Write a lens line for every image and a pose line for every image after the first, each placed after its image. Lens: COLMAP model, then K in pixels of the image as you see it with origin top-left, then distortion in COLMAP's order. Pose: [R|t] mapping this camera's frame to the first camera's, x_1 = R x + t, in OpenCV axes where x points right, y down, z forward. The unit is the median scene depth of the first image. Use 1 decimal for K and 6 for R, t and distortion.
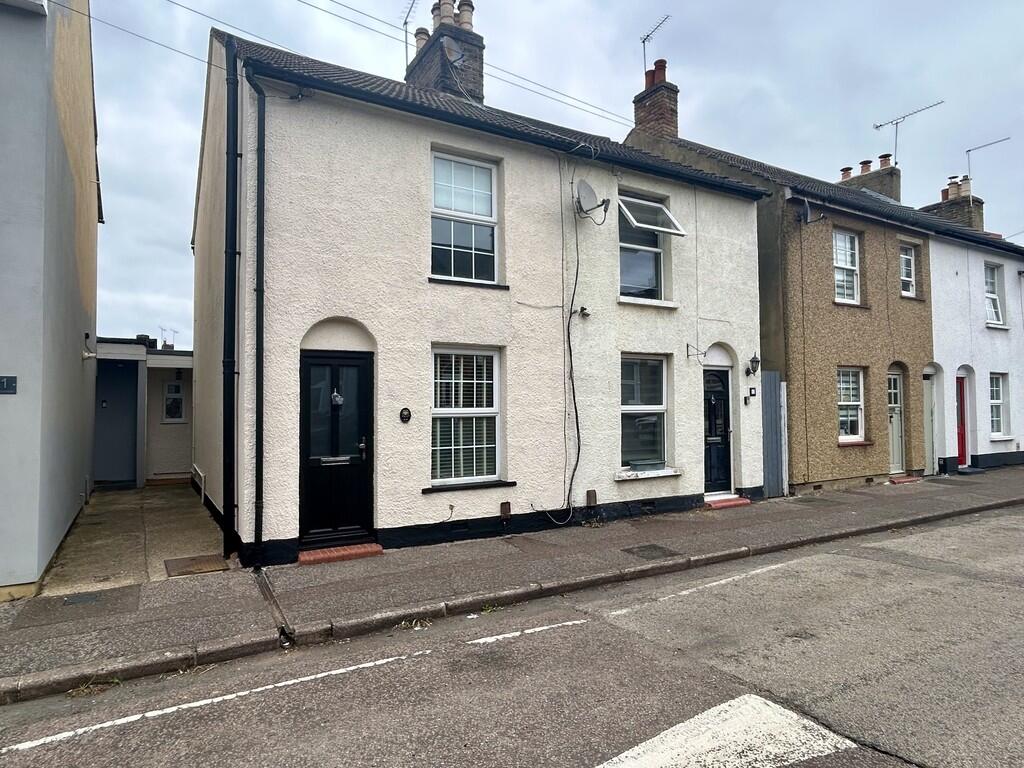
lens RADIAL K [[606.9, 0, 512.0], [0, 606.9, 384.0], [0, 0, 1]] dist [0.001725, -0.000489]
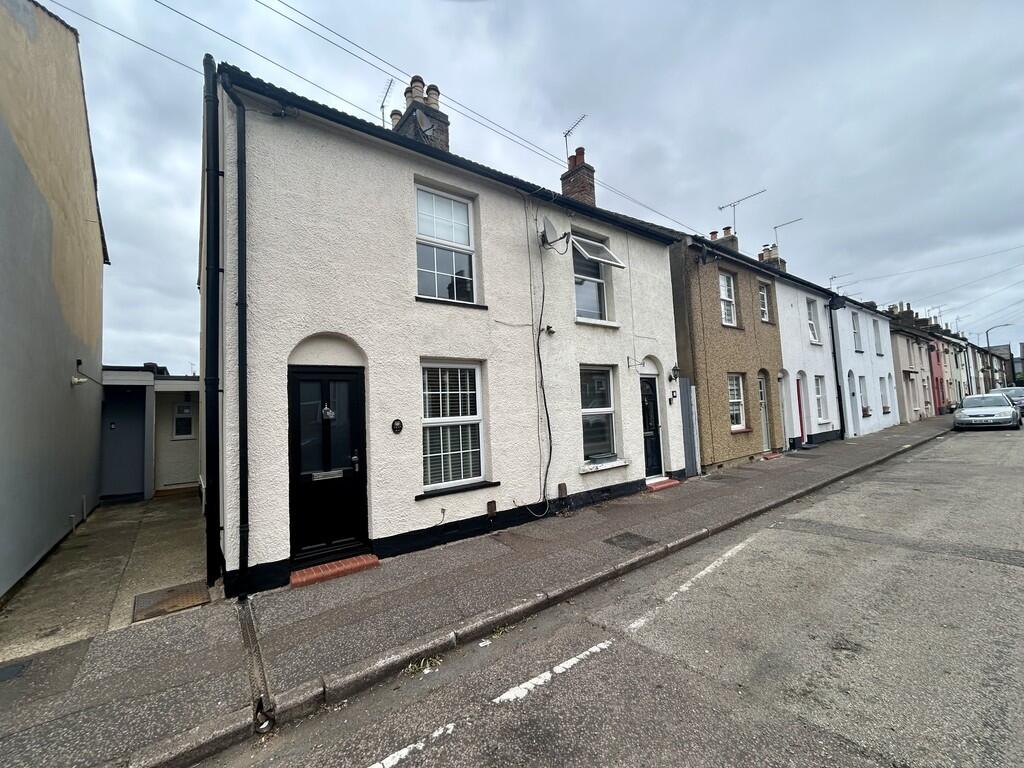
lens RADIAL K [[414.6, 0, 511.0], [0, 414.6, 382.2], [0, 0, 1]] dist [-0.000904, 0.000689]
pose [[0.991503, -0.030482, 0.126465, -0.063049], [0.034746, 0.998895, -0.031648, 0.004492], [-0.125361, 0.035773, 0.991466, 0.240086]]
